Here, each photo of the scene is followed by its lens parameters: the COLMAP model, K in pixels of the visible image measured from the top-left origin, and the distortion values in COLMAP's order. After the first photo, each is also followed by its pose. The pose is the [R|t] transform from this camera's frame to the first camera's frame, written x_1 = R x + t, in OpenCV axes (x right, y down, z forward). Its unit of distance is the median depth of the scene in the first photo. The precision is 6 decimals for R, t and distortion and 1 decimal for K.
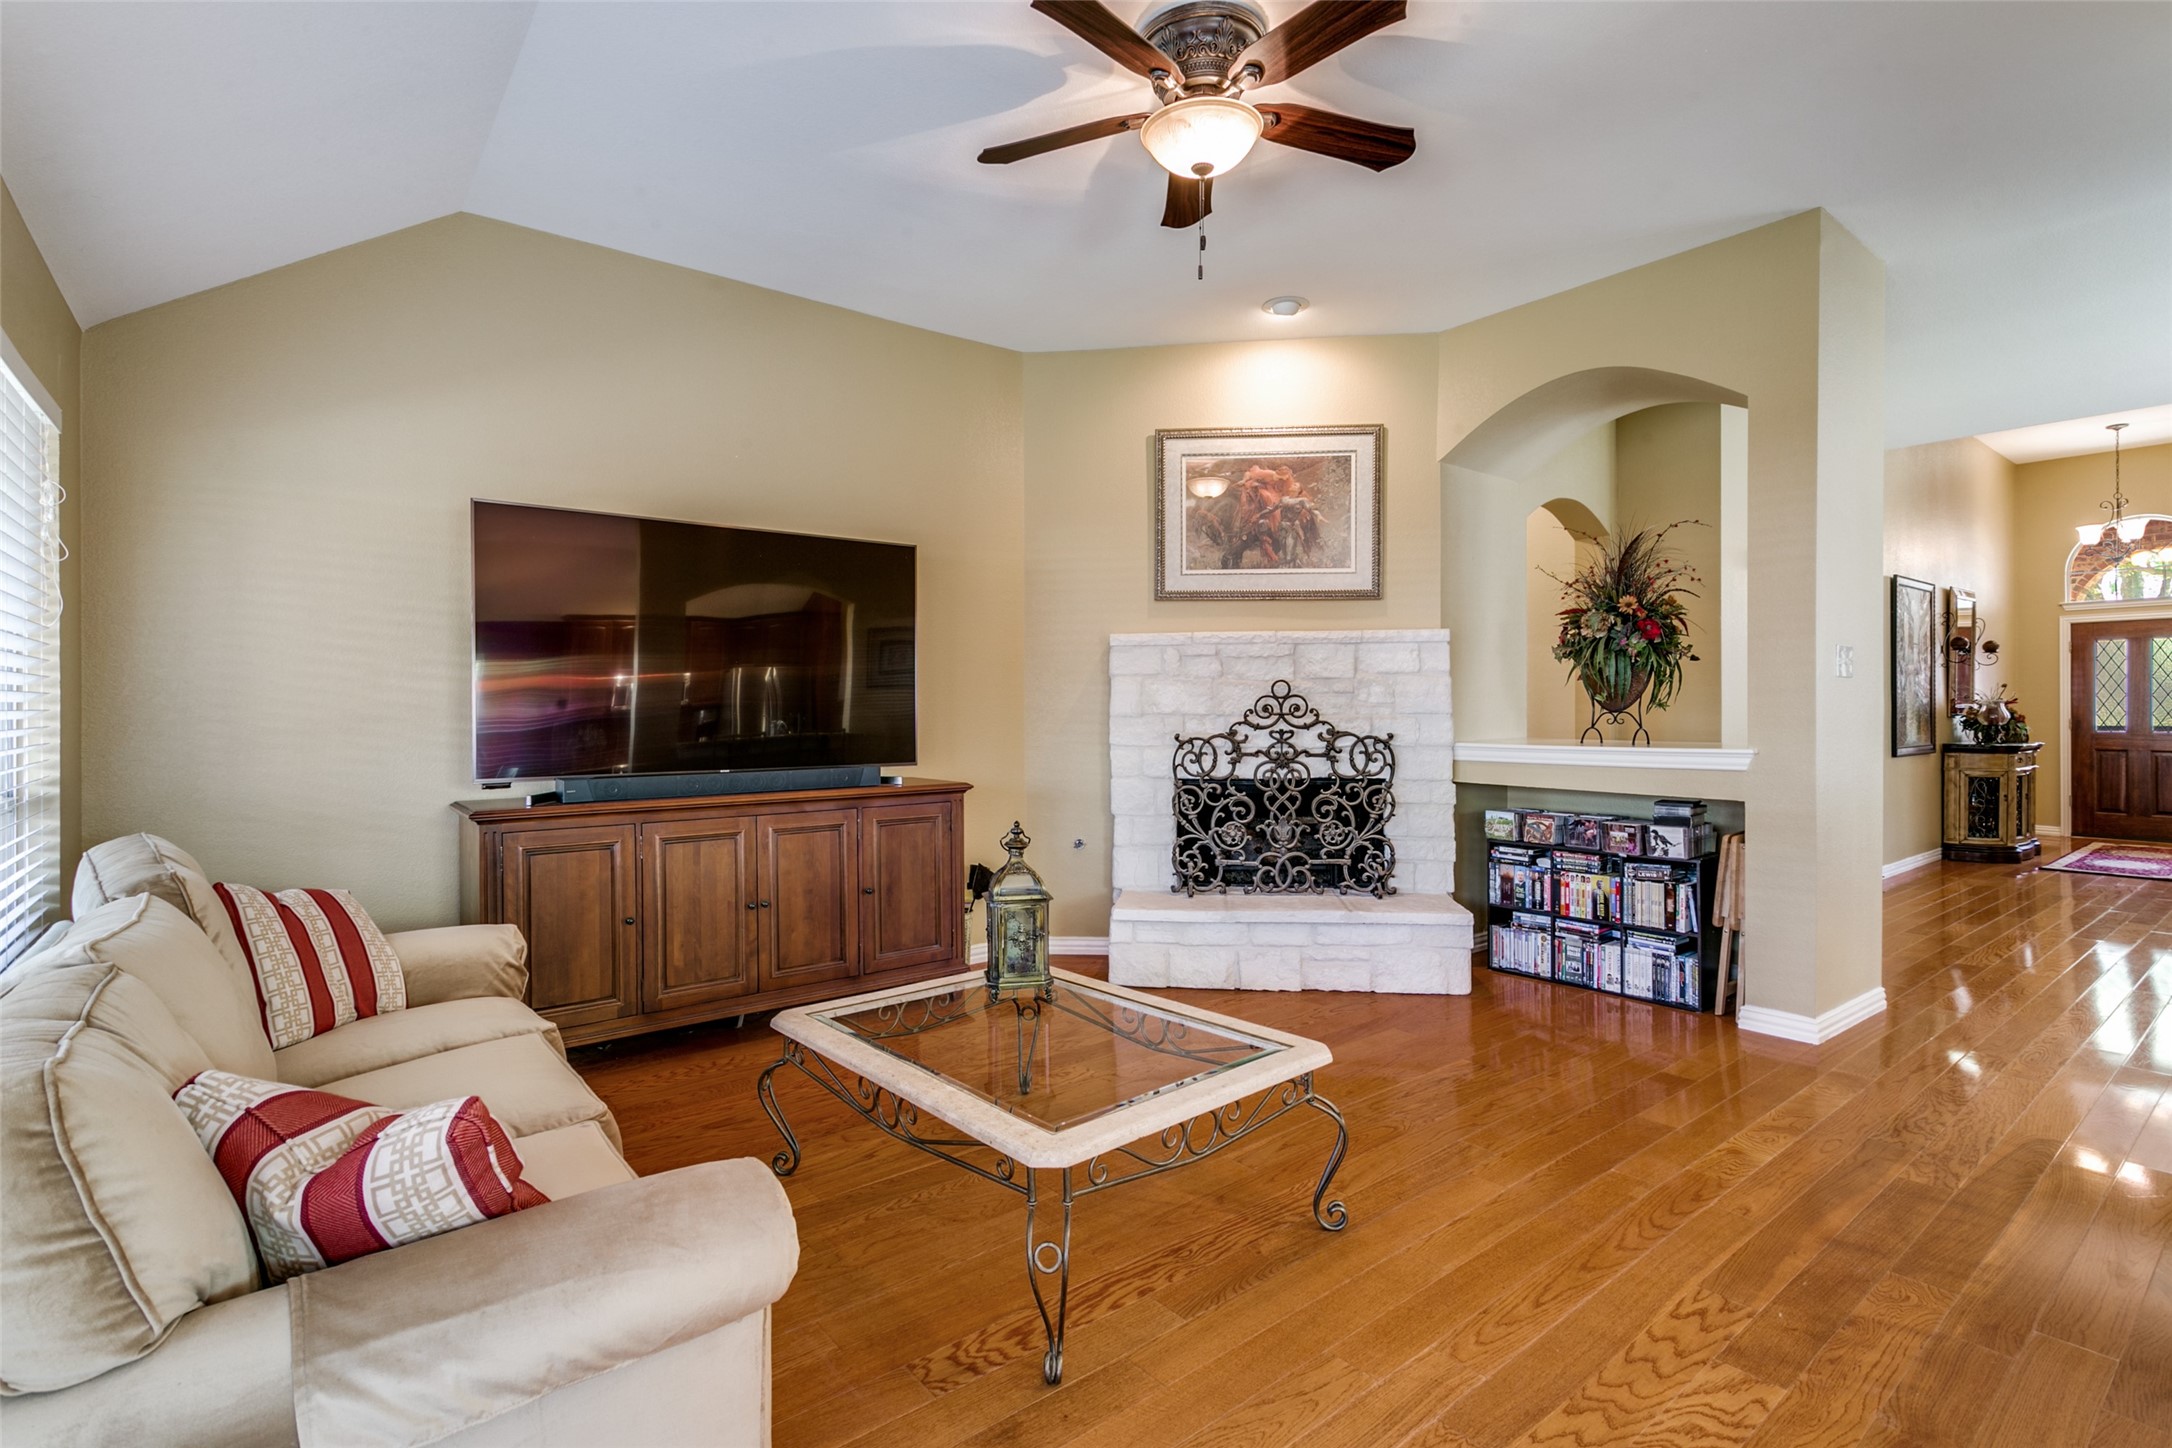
lens RADIAL K [[1042.1, 0, 1078.9], [0, 1042.1, 707.6], [0, 0, 1]] dist [0.005881, 0.000913]
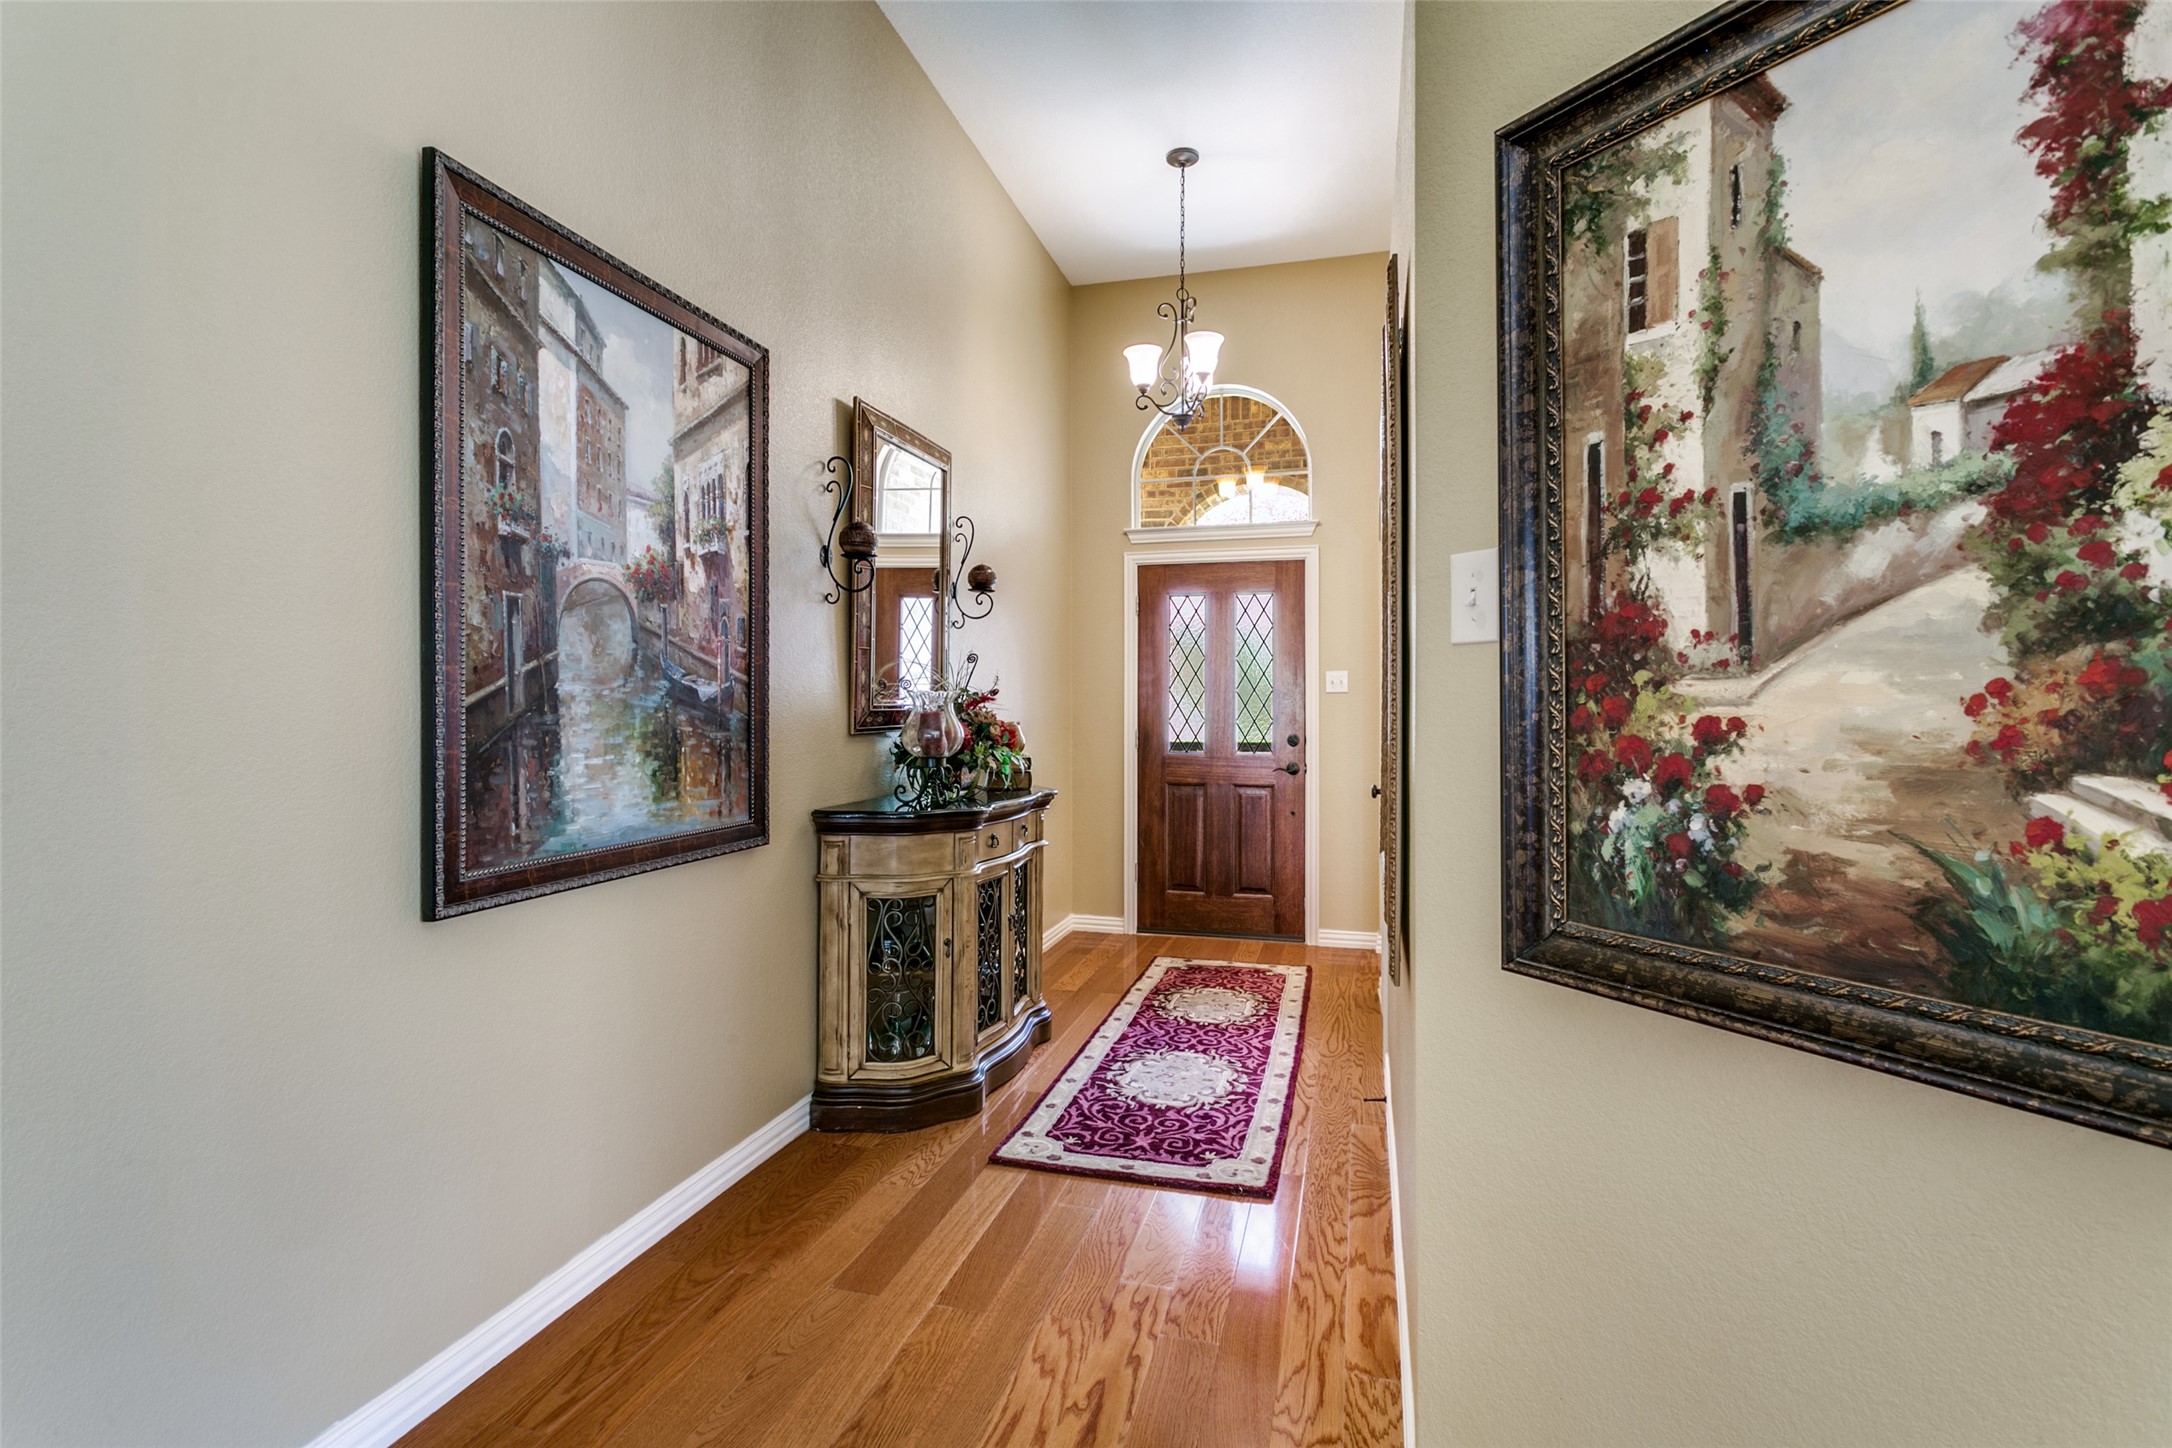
lens RADIAL K [[1042.1, 0, 1087.7], [0, 1042.1, 715.5], [0, 0, 1]] dist [0.005881, 0.000913]
pose [[0.805797, -0.001309, 0.592190, 0.622186], [-0.002895, 0.999977, 0.006149, -0.000963], [-0.592184, -0.006669, 0.805775, 0.589520]]
